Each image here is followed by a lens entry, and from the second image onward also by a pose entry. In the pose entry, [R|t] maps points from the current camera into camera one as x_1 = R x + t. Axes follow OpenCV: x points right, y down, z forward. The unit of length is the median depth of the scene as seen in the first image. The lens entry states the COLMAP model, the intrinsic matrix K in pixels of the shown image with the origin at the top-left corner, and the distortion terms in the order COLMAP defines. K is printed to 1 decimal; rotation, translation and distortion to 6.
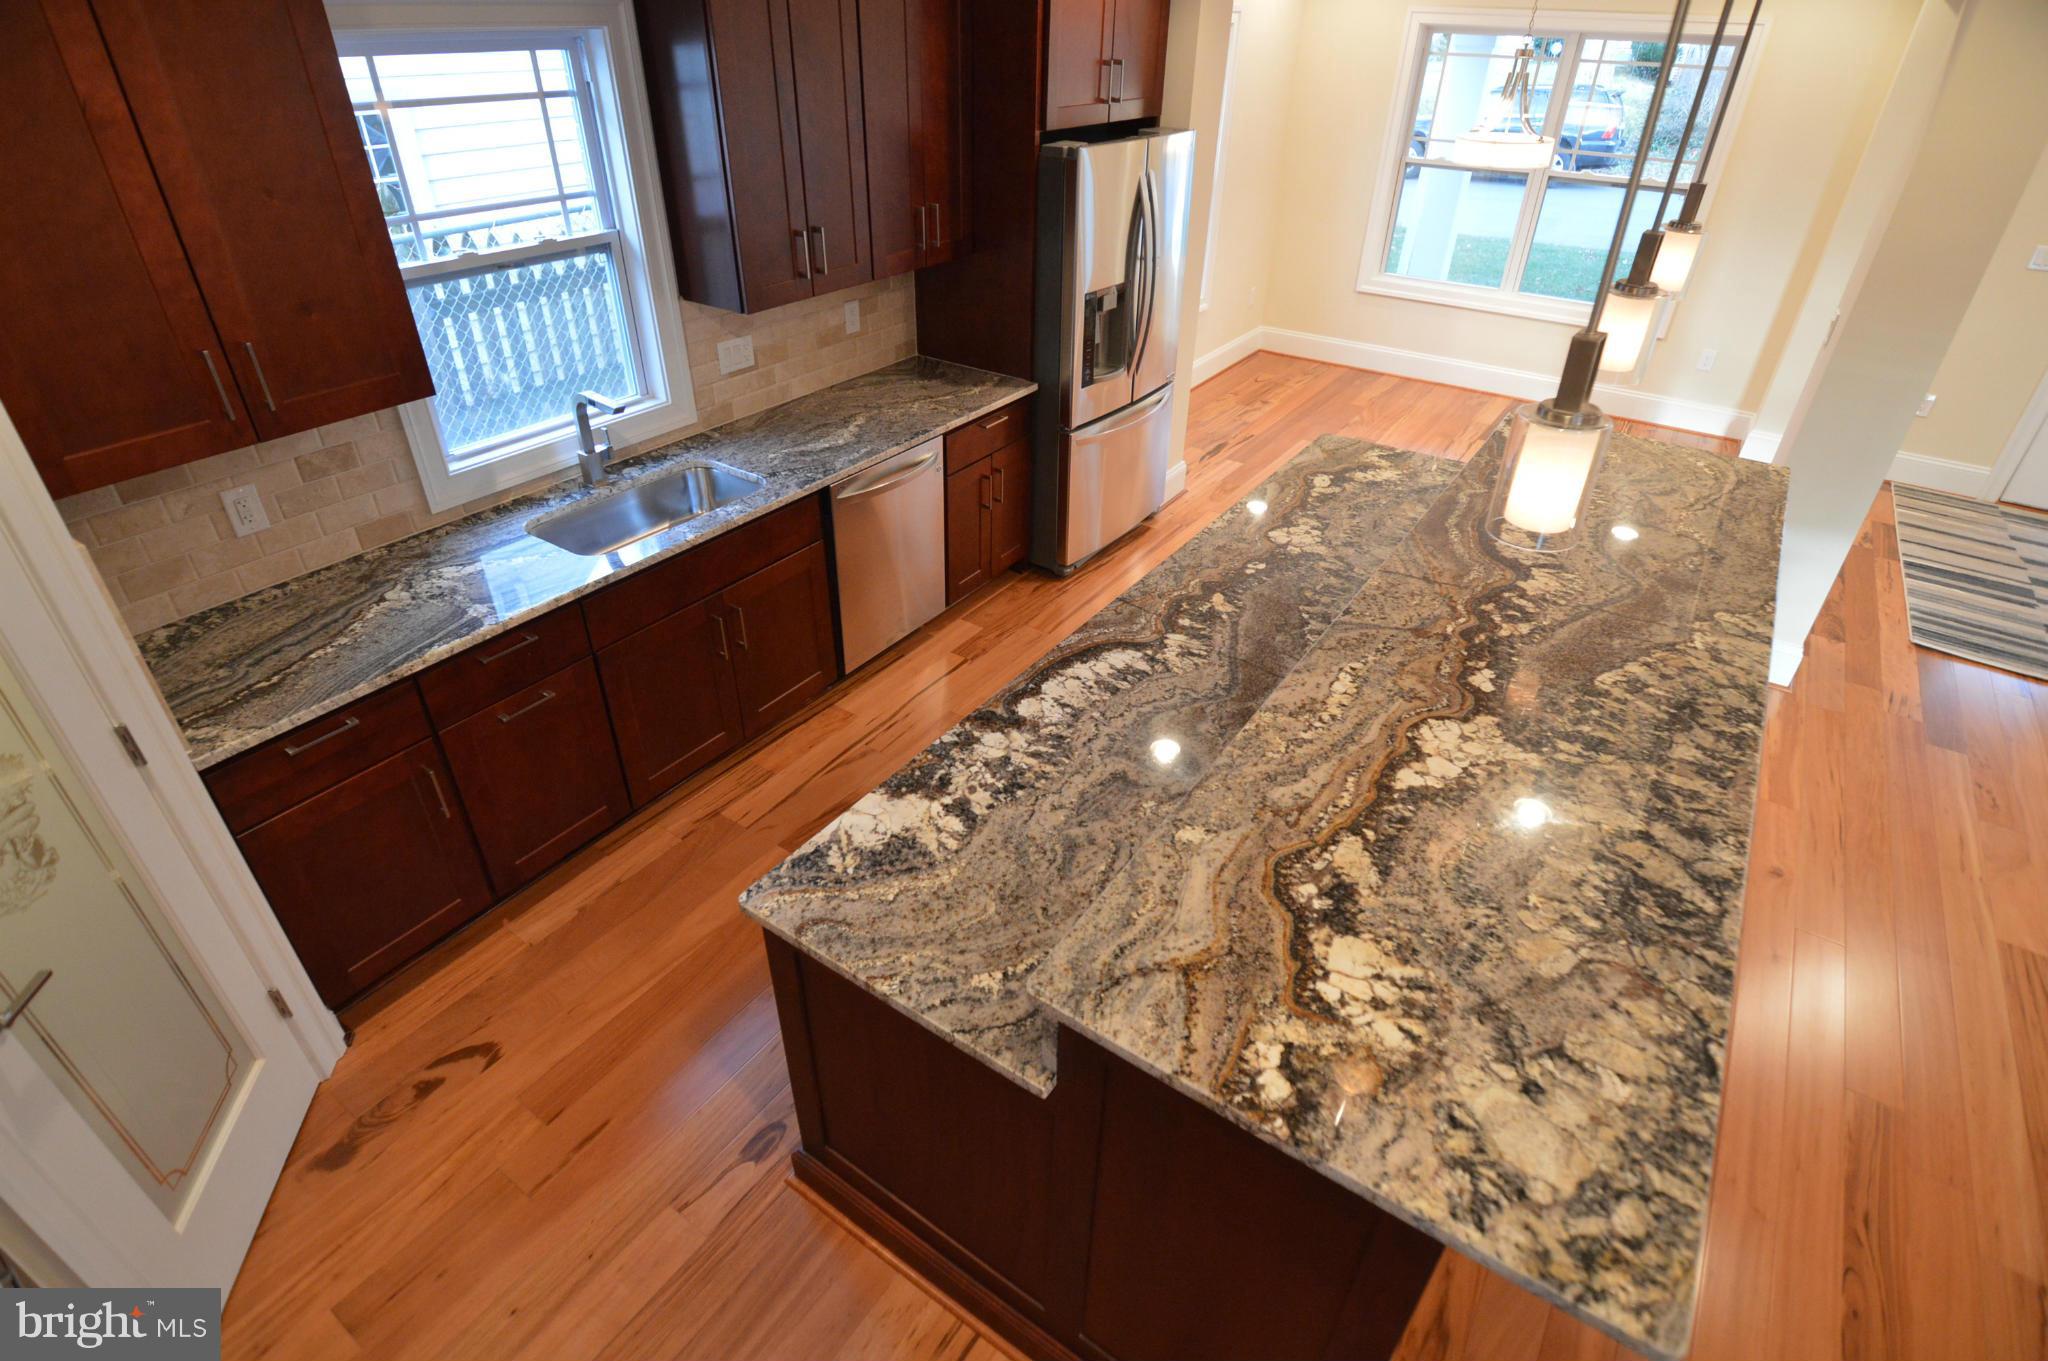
lens RADIAL K [[1009.2, 0, 1013.2], [0, 1009.2, 664.1], [0, 0, 1]] dist [-0.011152, -0.007670]
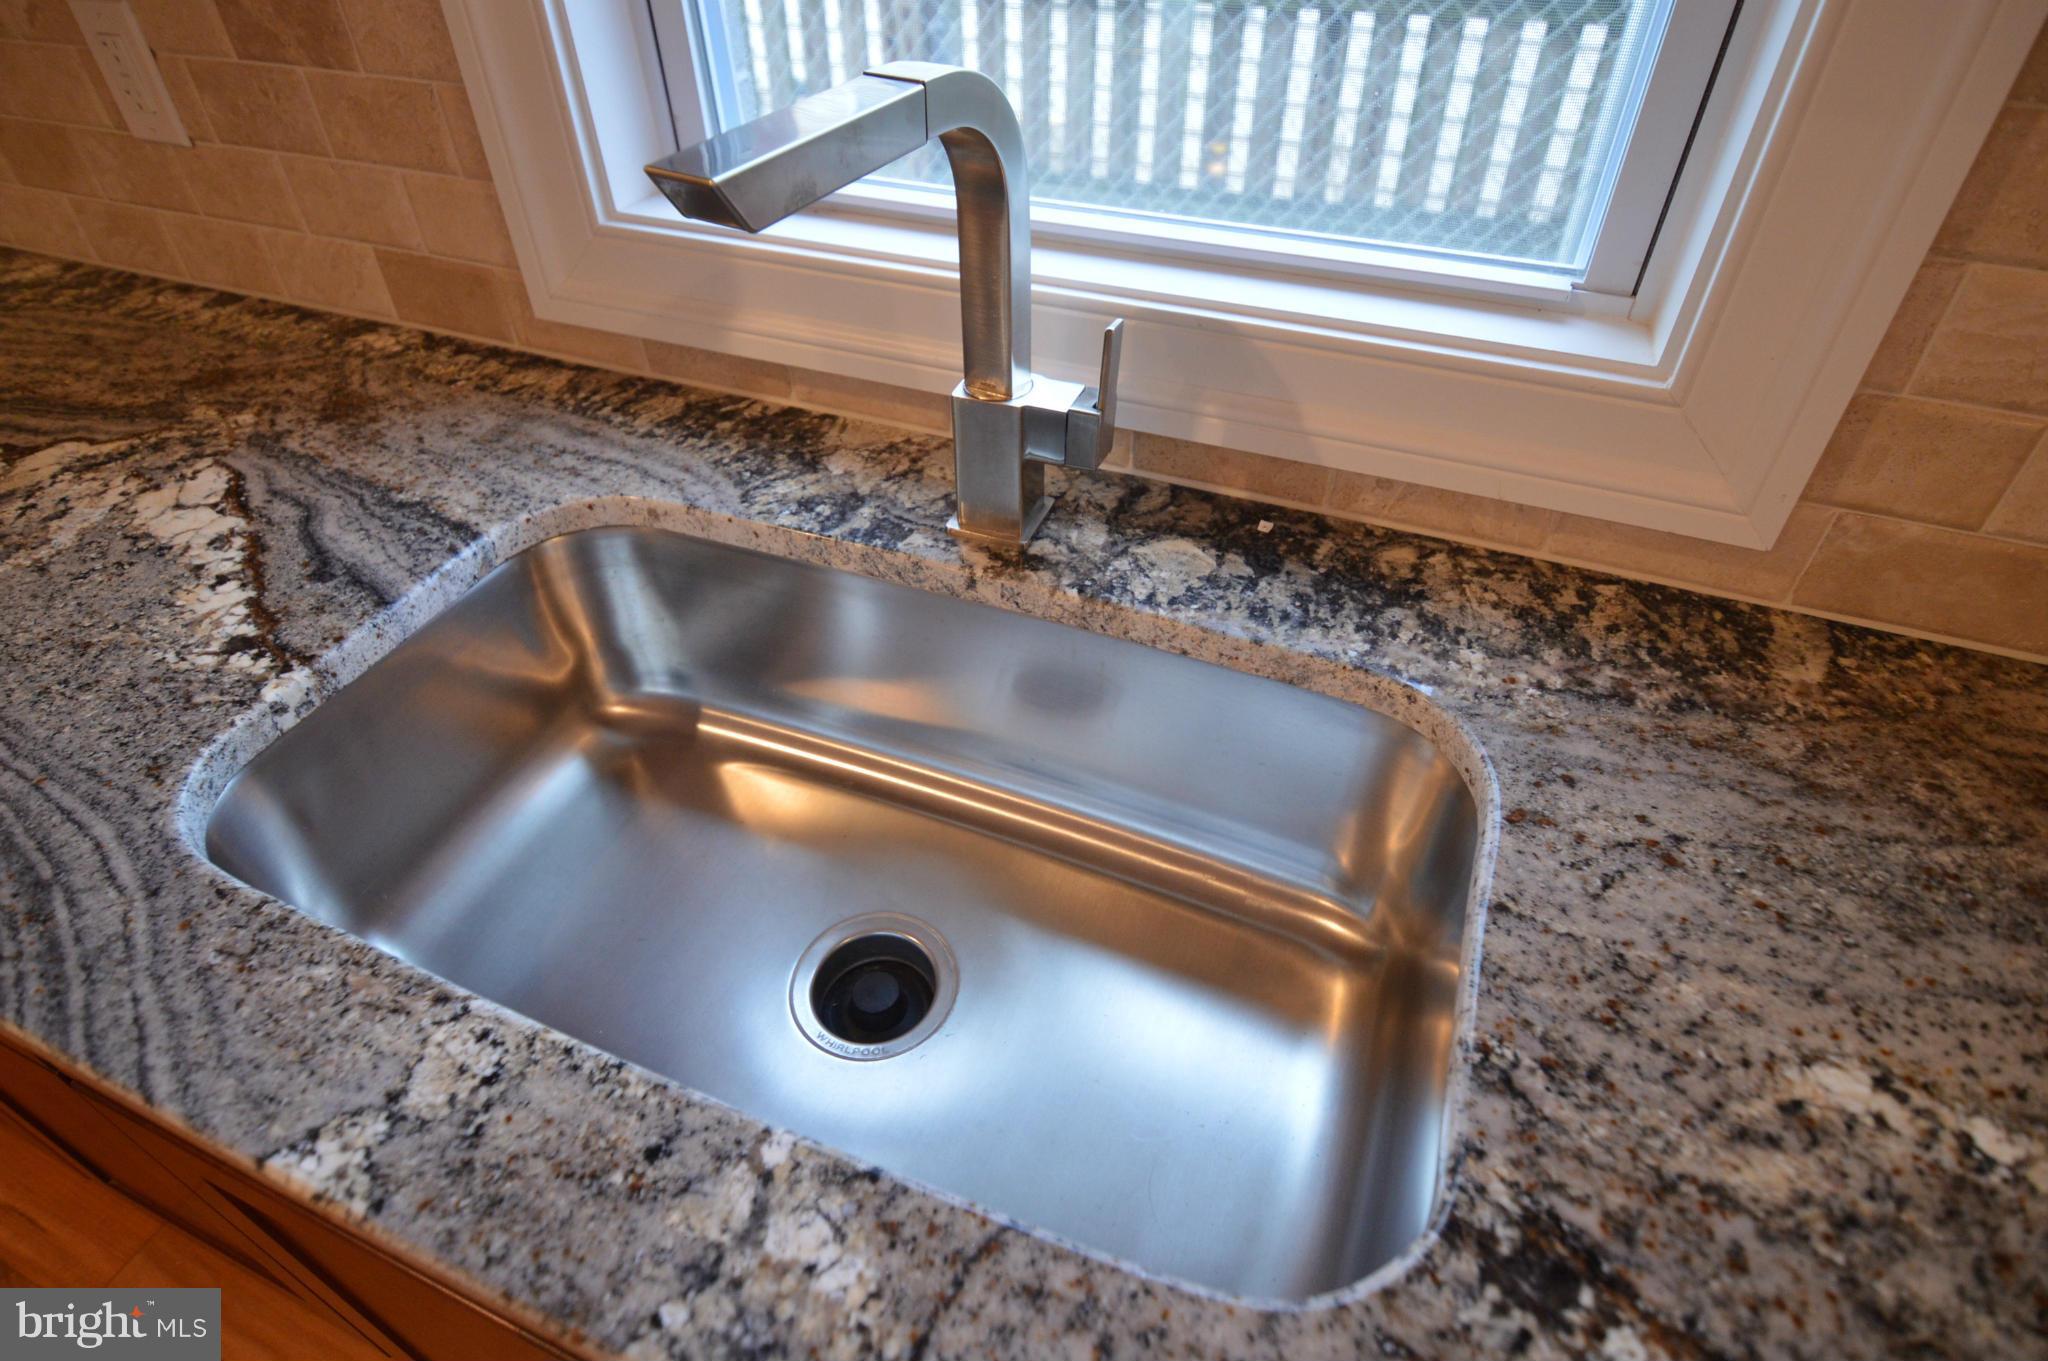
lens RADIAL K [[1080.0, 0, 1031.3], [0, 1080.0, 670.5], [0, 0, 1]] dist [-0.026971, -0.001801]
pose [[0.225457, 0.627724, -0.745072, -0.296091], [-0.528673, 0.721199, 0.447635, -0.378641], [0.818336, 0.292977, 0.494460, 1.264709]]
